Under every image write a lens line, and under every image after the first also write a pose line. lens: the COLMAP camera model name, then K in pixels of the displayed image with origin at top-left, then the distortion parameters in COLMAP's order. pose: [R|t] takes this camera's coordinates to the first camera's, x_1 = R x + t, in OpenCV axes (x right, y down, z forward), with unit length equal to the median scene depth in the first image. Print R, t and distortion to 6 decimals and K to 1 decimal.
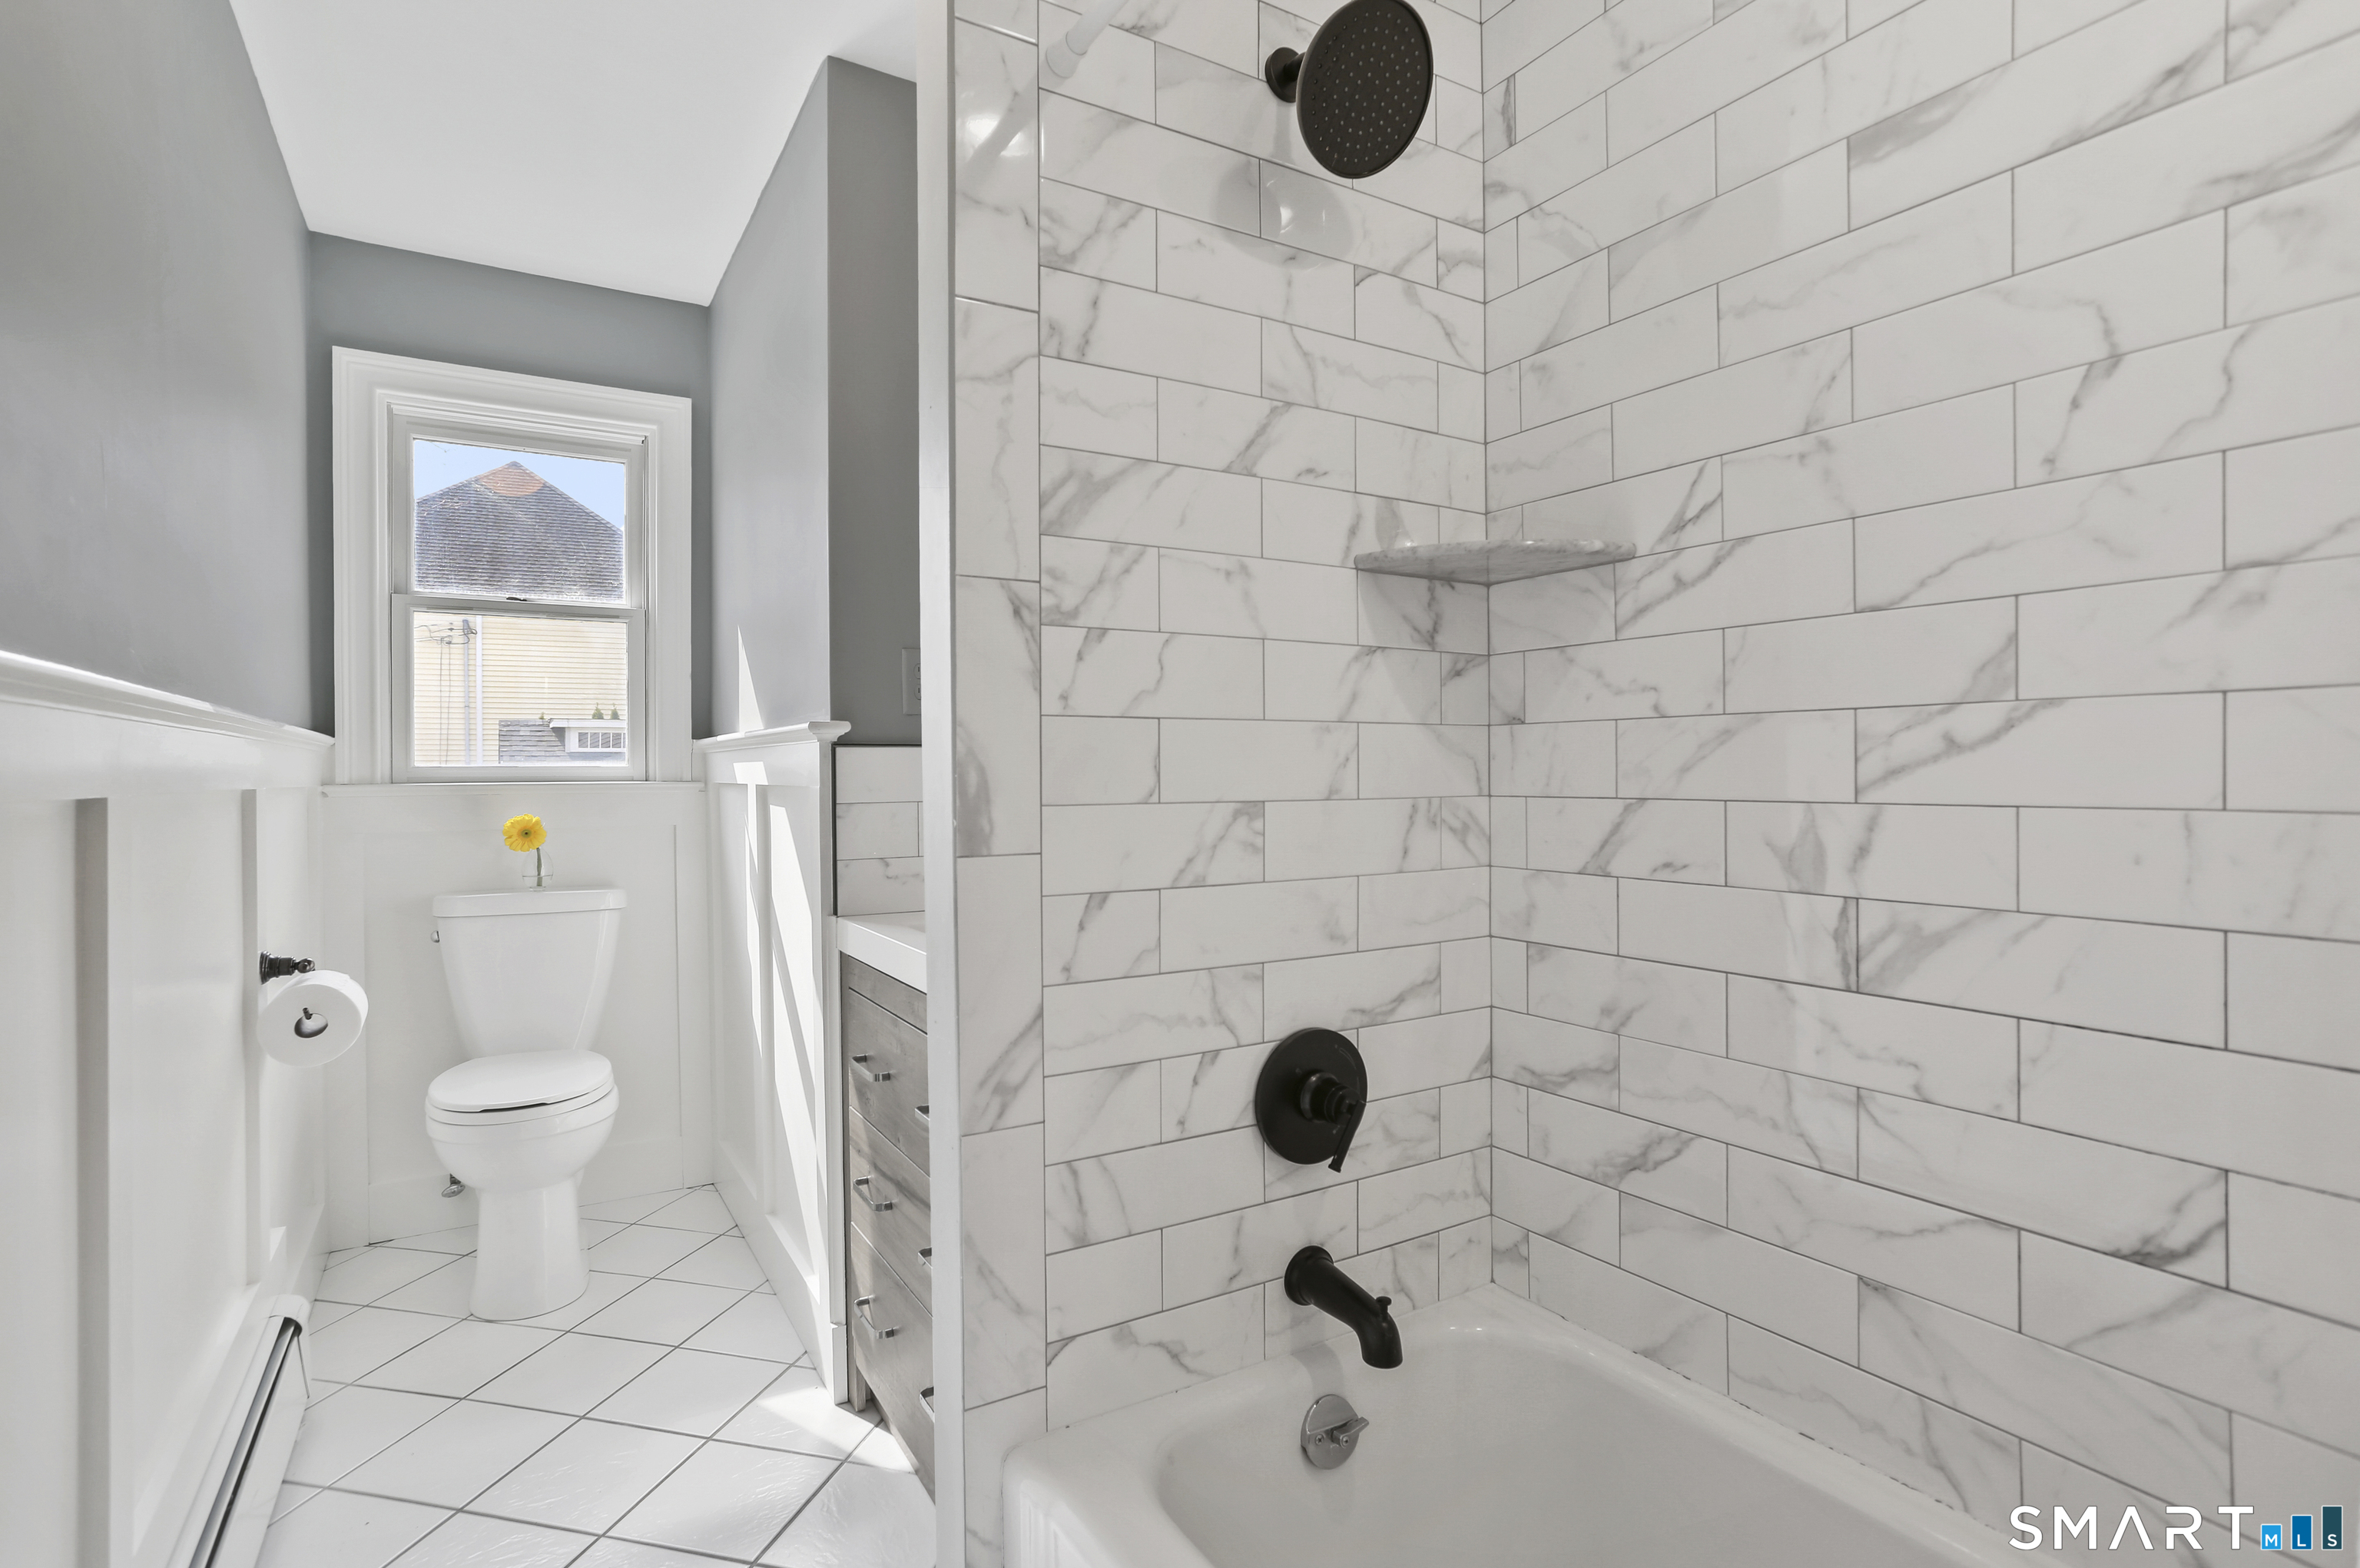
lens RADIAL K [[1157.0, 0, 1186.9], [0, 1157.0, 787.9], [0, 0, 1]] dist [-0.014671, 0.008916]
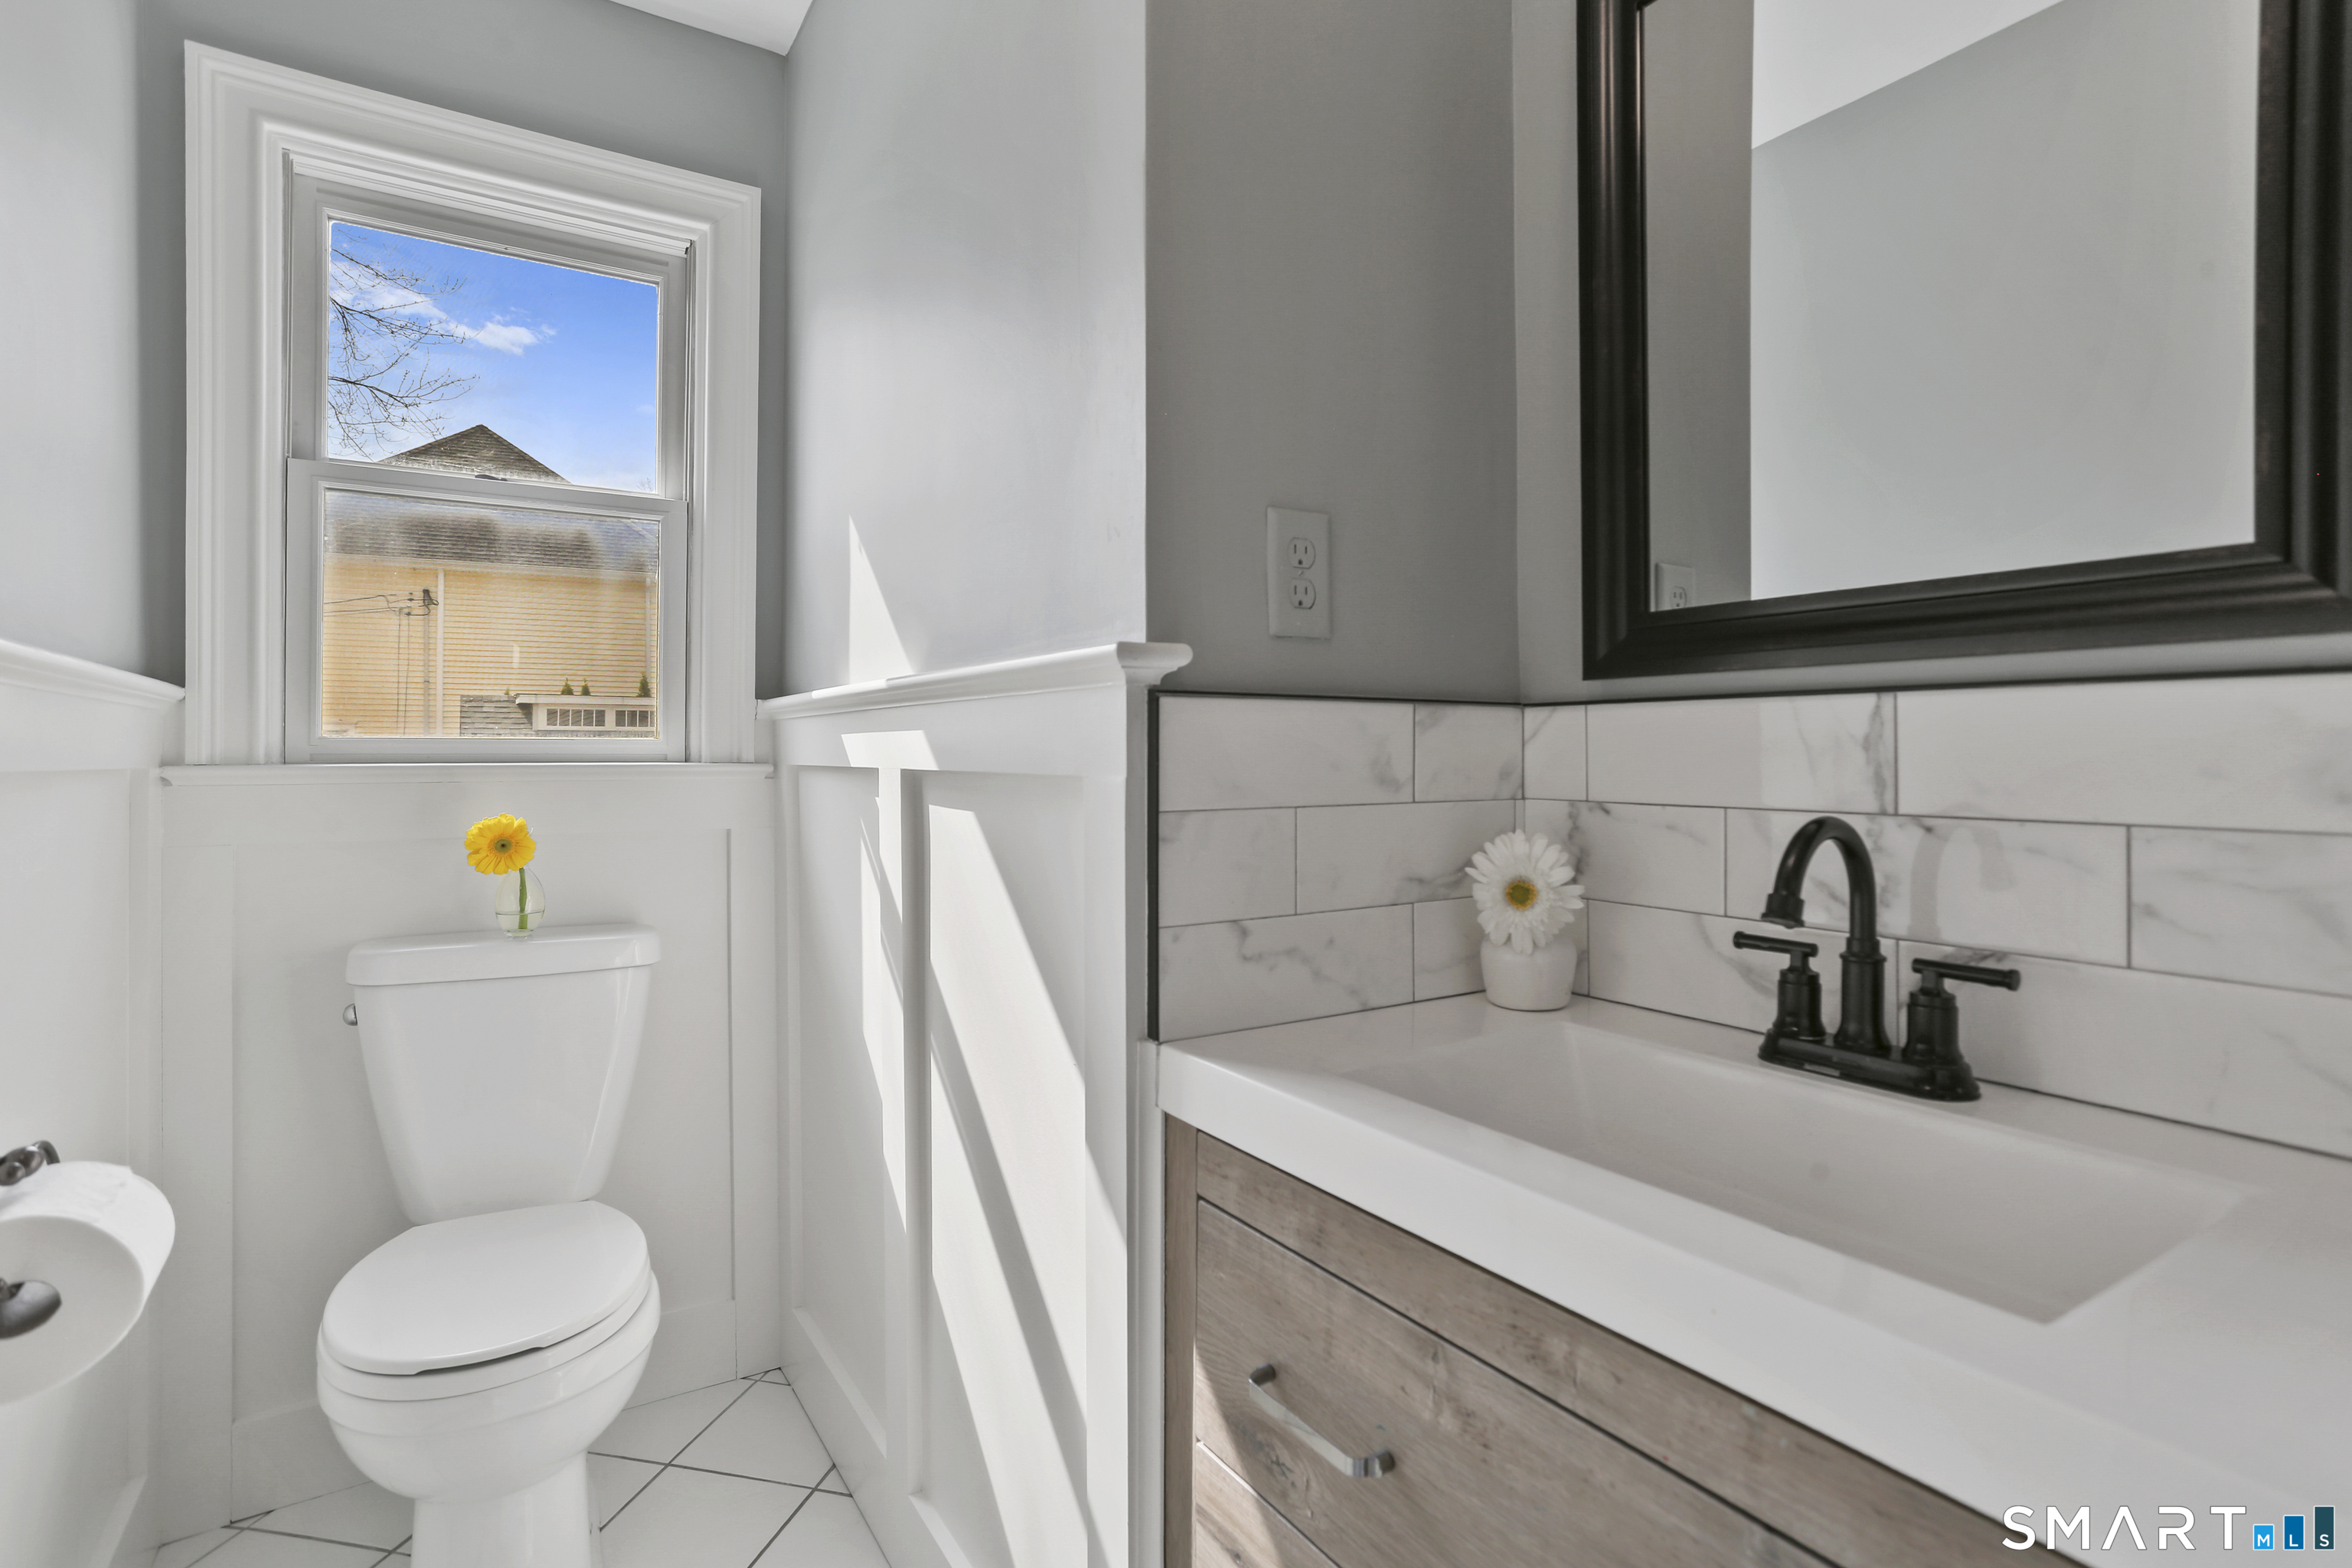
lens RADIAL K [[1153.1, 0, 1180.7], [0, 1153.1, 761.5], [0, 0, 1]] dist [-0.014671, 0.008916]
pose [[0.999725, 0.006492, 0.022520, -0.224407], [-0.006282, 0.999936, -0.009376, -0.002243], [-0.022579, 0.009232, 0.999702, 0.376384]]
